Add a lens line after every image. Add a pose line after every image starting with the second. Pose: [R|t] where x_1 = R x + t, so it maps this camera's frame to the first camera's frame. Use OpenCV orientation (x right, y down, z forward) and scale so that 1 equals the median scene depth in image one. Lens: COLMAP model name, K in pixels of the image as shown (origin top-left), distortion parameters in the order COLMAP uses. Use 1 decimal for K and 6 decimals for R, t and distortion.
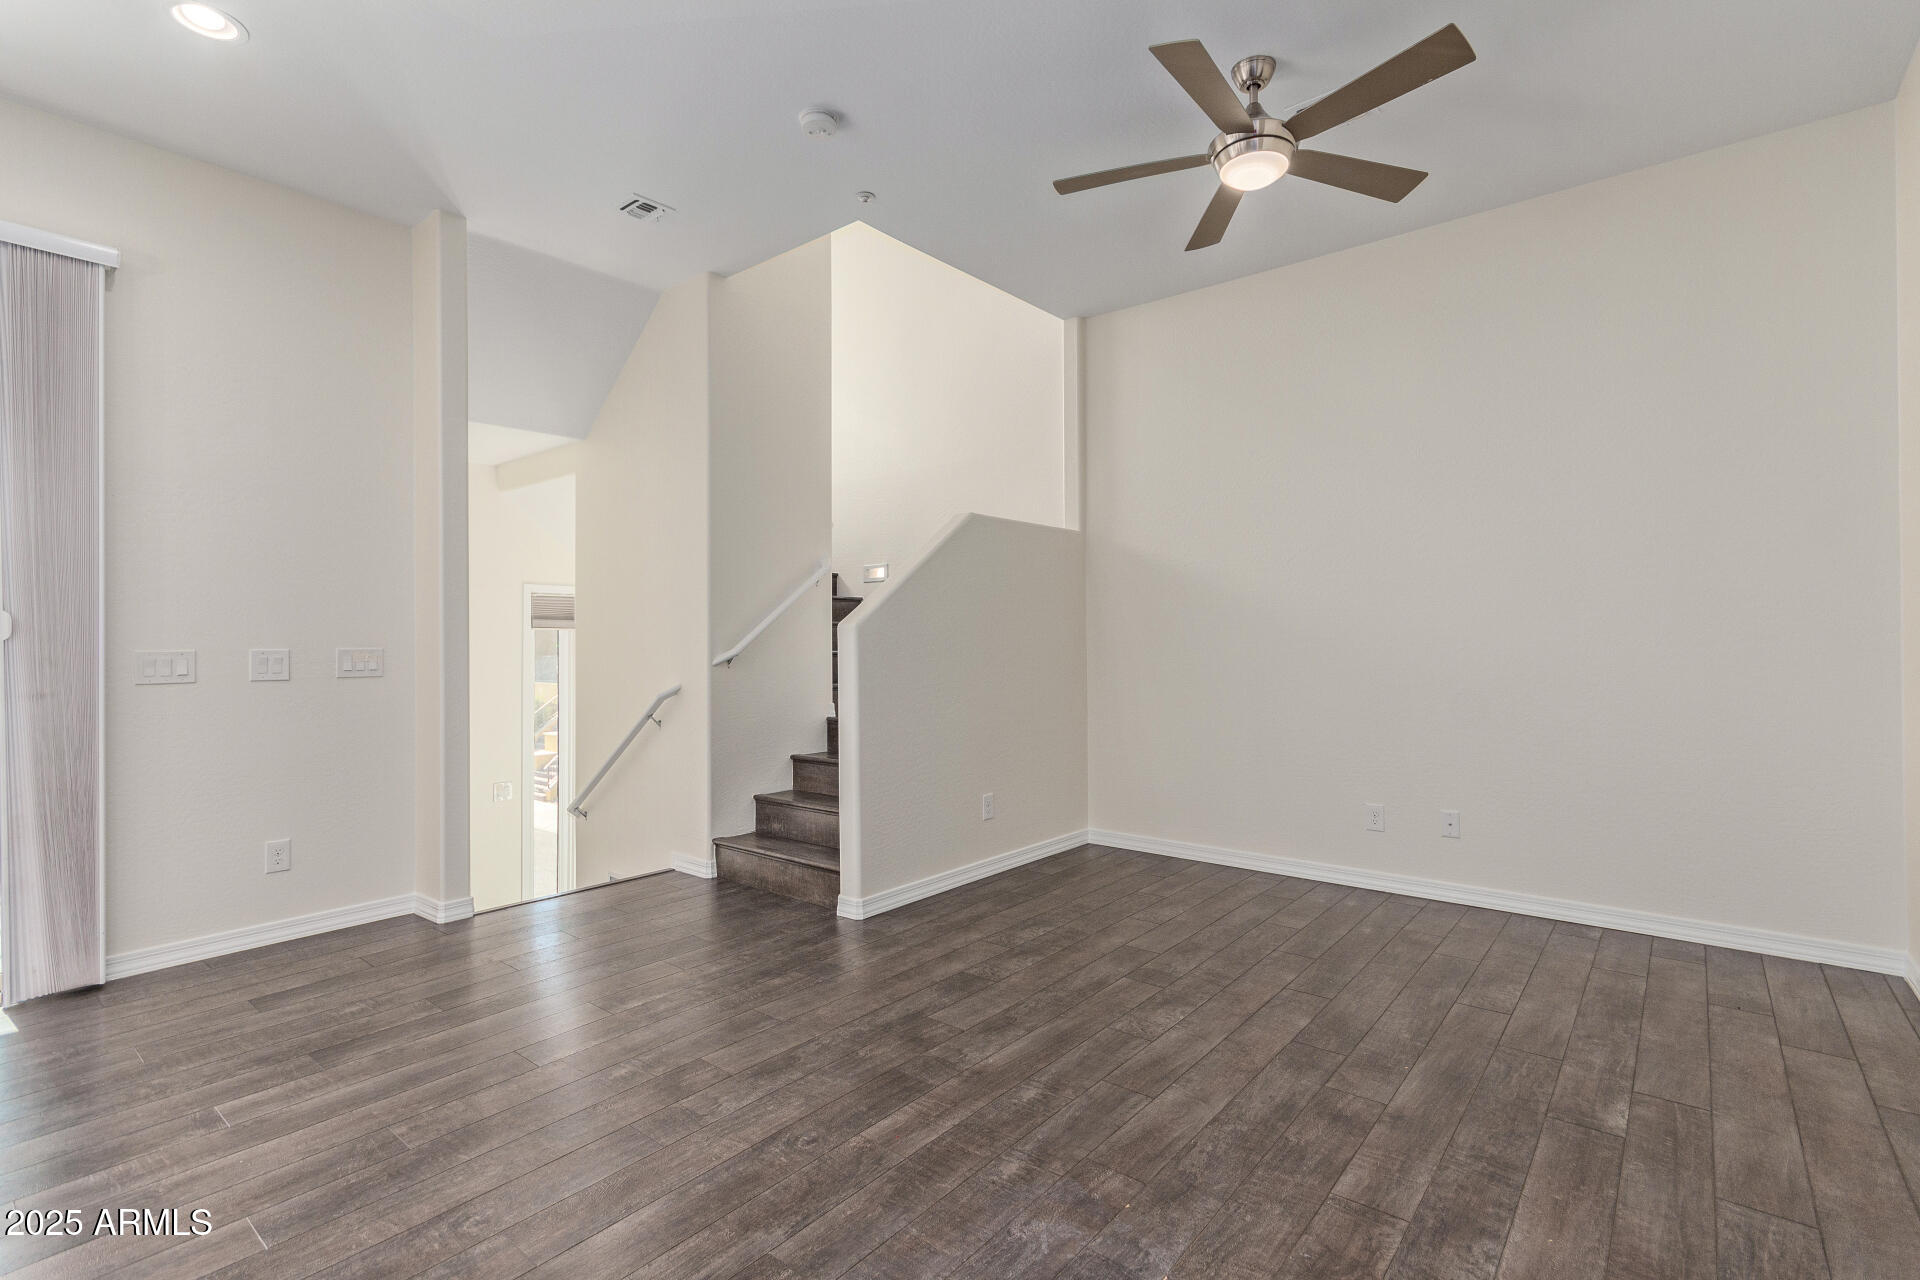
lens RADIAL K [[885.5, 0, 968.7], [0, 885.5, 630.1], [0, 0, 1]] dist [0.004068, 0.001016]
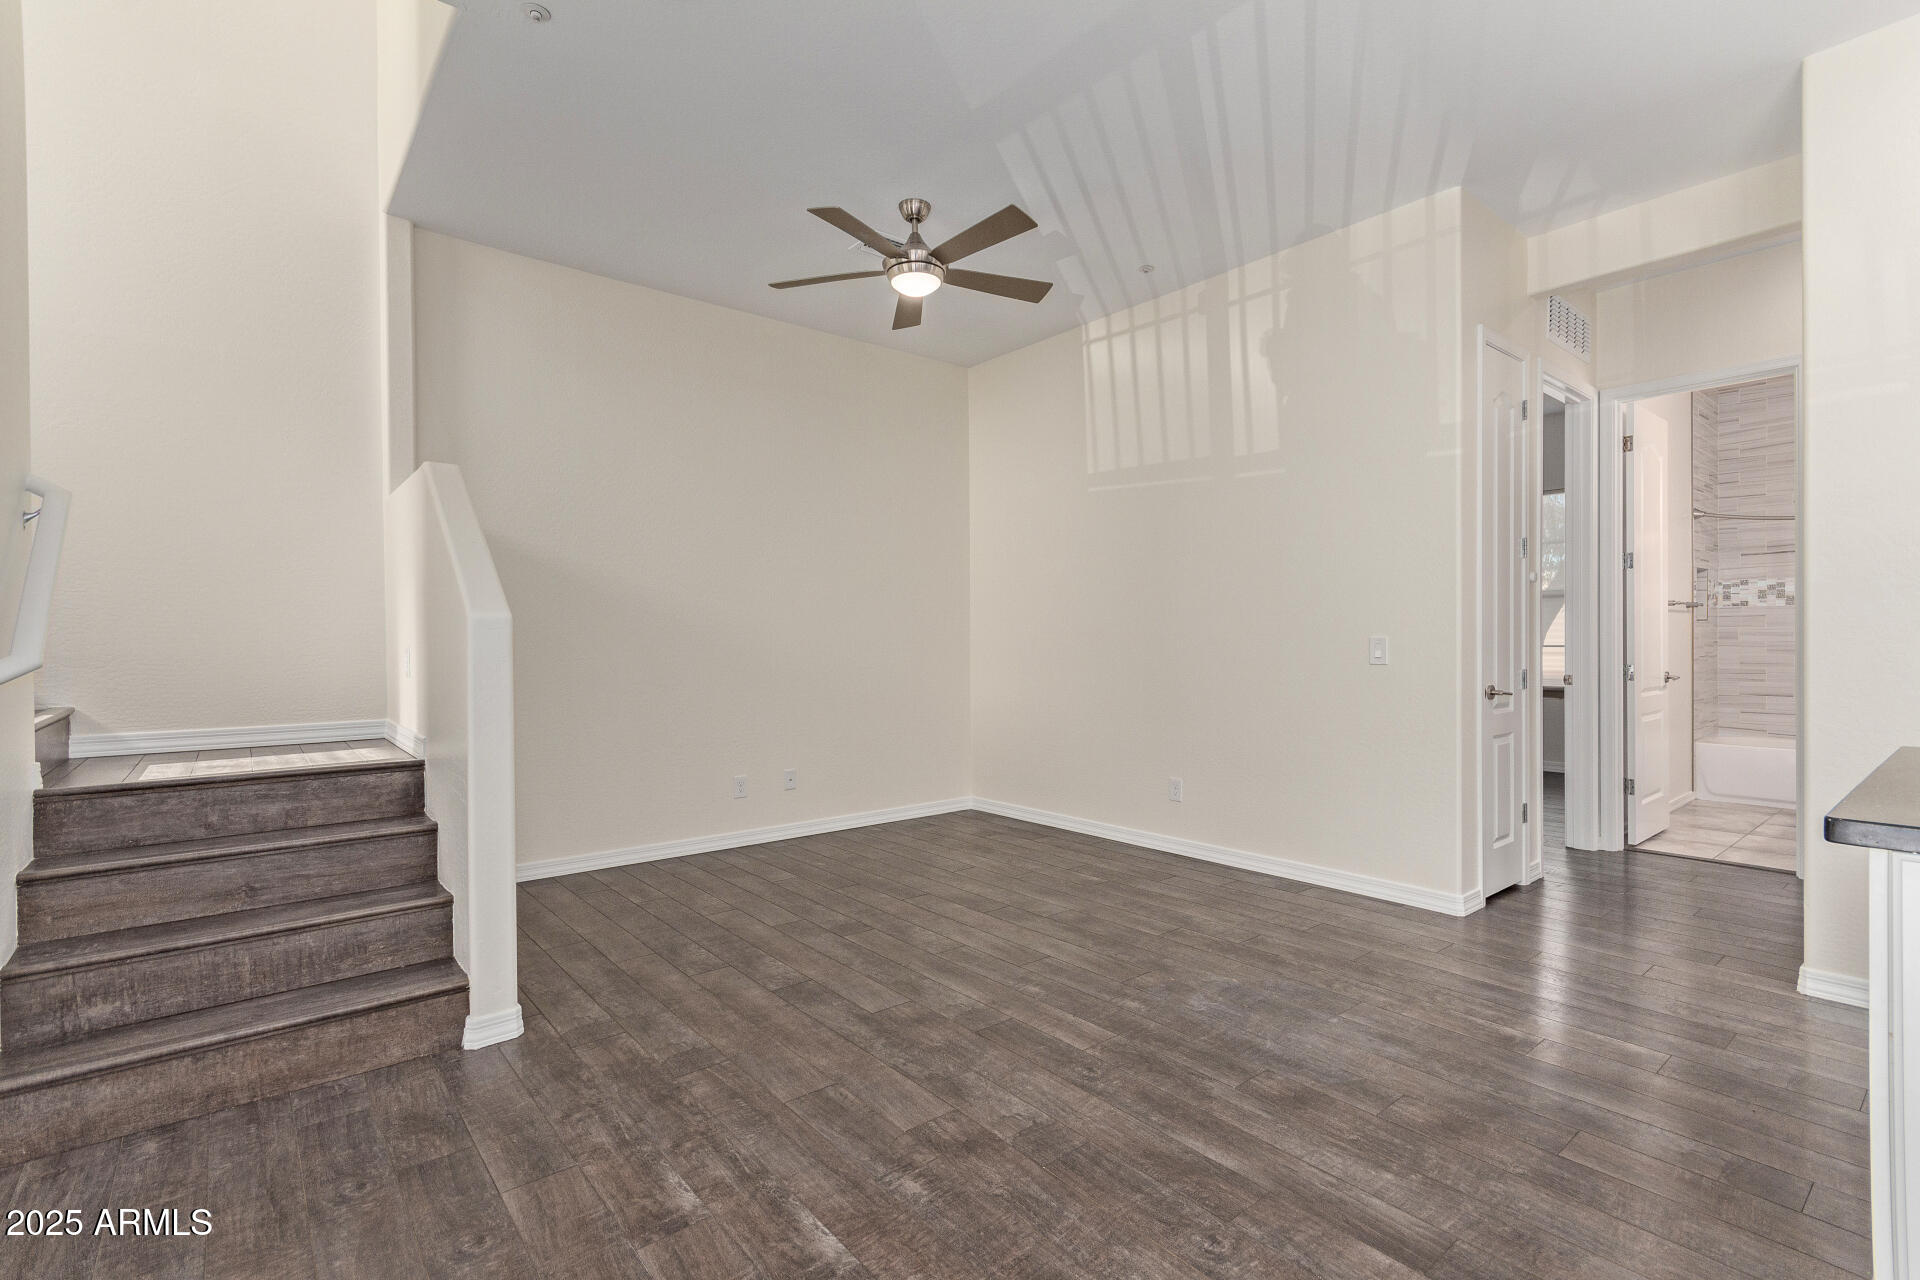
lens RADIAL K [[885.5, 0, 960.6], [0, 885.5, 629.0], [0, 0, 1]] dist [0.004068, 0.001016]
pose [[0.197947, 0.016693, 0.980071, -1.046527], [-0.007443, 0.999852, -0.015527, 0.020708], [-0.980184, -0.004221, 0.198042, 0.733203]]
